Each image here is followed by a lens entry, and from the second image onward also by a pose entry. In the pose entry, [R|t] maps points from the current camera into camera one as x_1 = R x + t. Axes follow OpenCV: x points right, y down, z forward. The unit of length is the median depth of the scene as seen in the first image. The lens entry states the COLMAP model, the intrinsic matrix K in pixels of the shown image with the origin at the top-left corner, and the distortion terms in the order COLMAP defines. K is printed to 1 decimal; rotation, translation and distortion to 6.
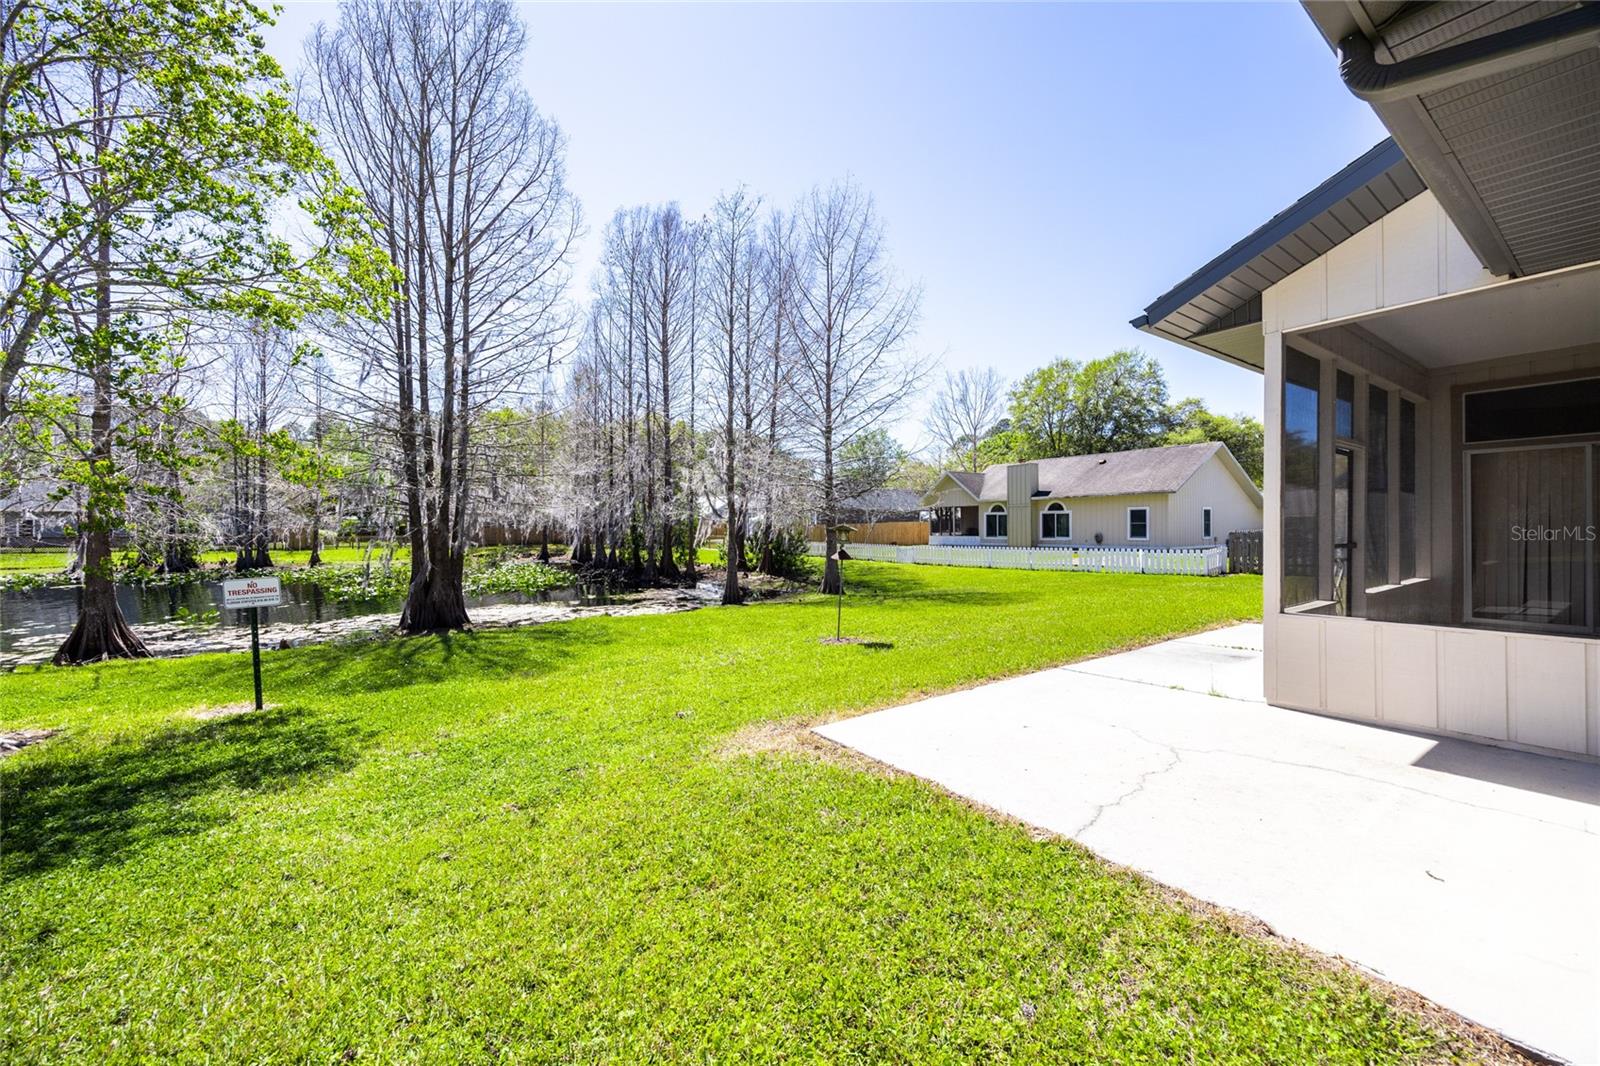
lens RADIAL K [[643.9, 0, 795.4], [0, 643.9, 524.4], [0, 0, 1]] dist [-0.000778, 0.000065]
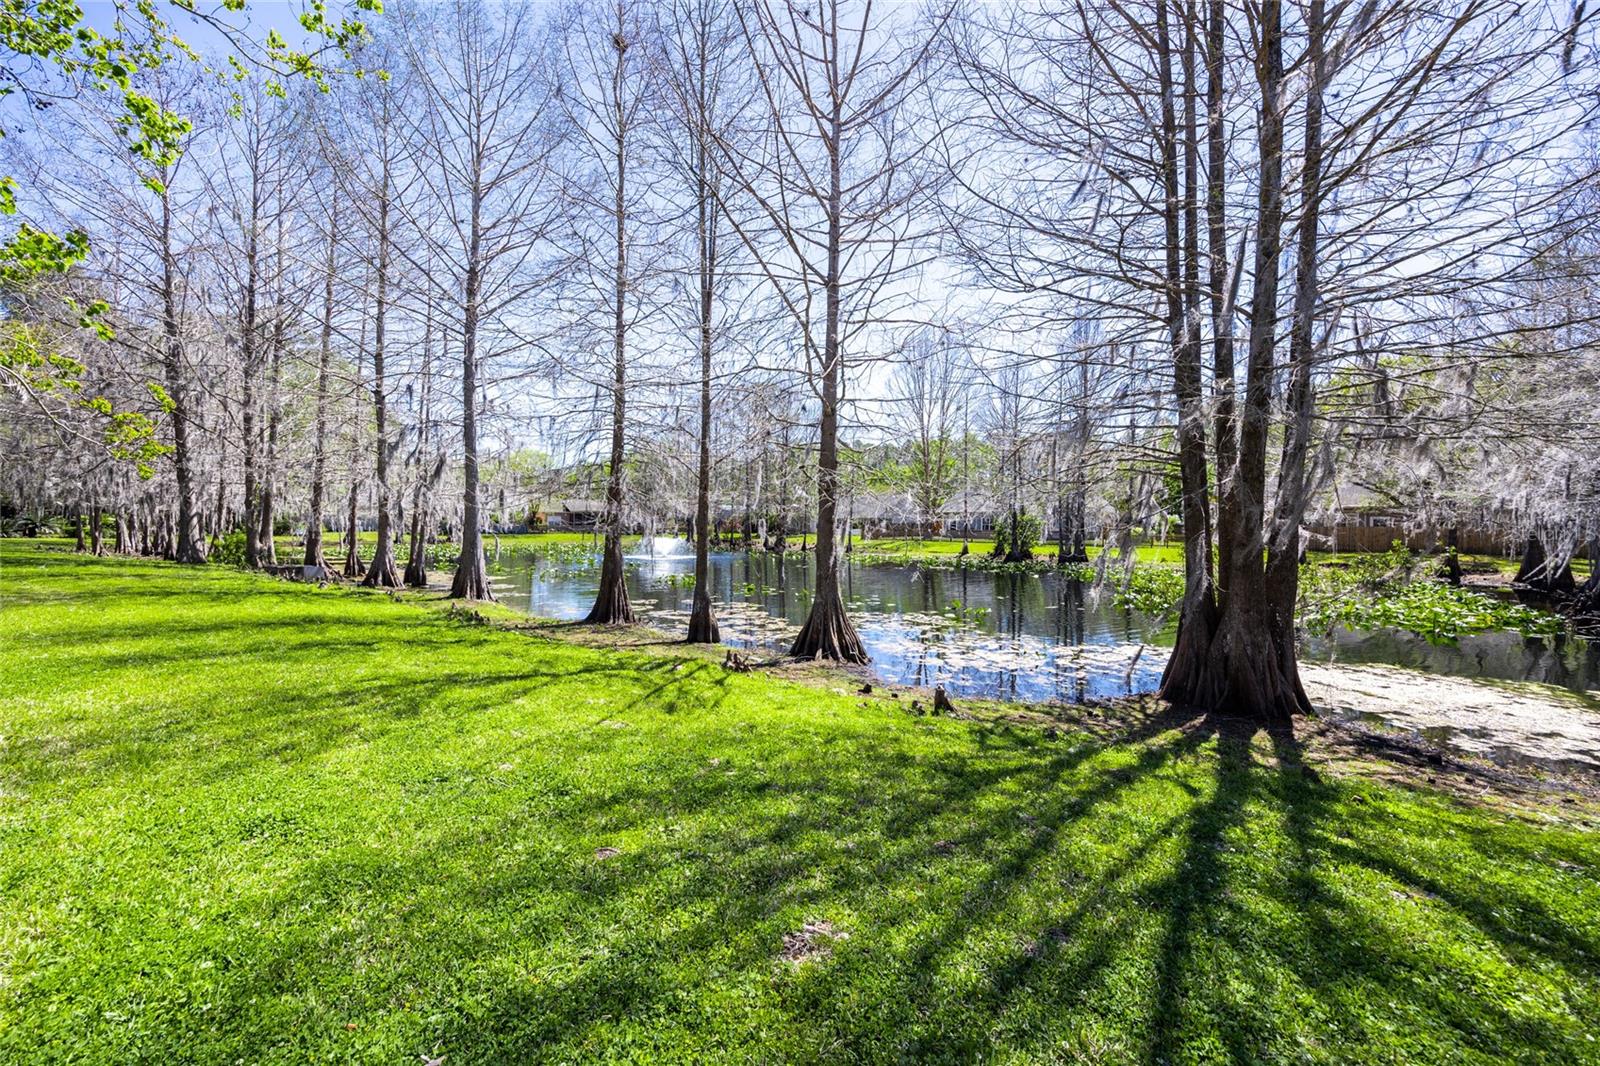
lens RADIAL K [[643.9, 0, 795.4], [0, 643.9, 524.4], [0, 0, 1]] dist [-0.000778, 0.000065]
pose [[0.418091, 0.007462, -0.908374, -0.161531], [-0.012587, 0.999918, 0.002421, 0.016709], [0.908318, 0.010422, 0.418151, 0.310798]]
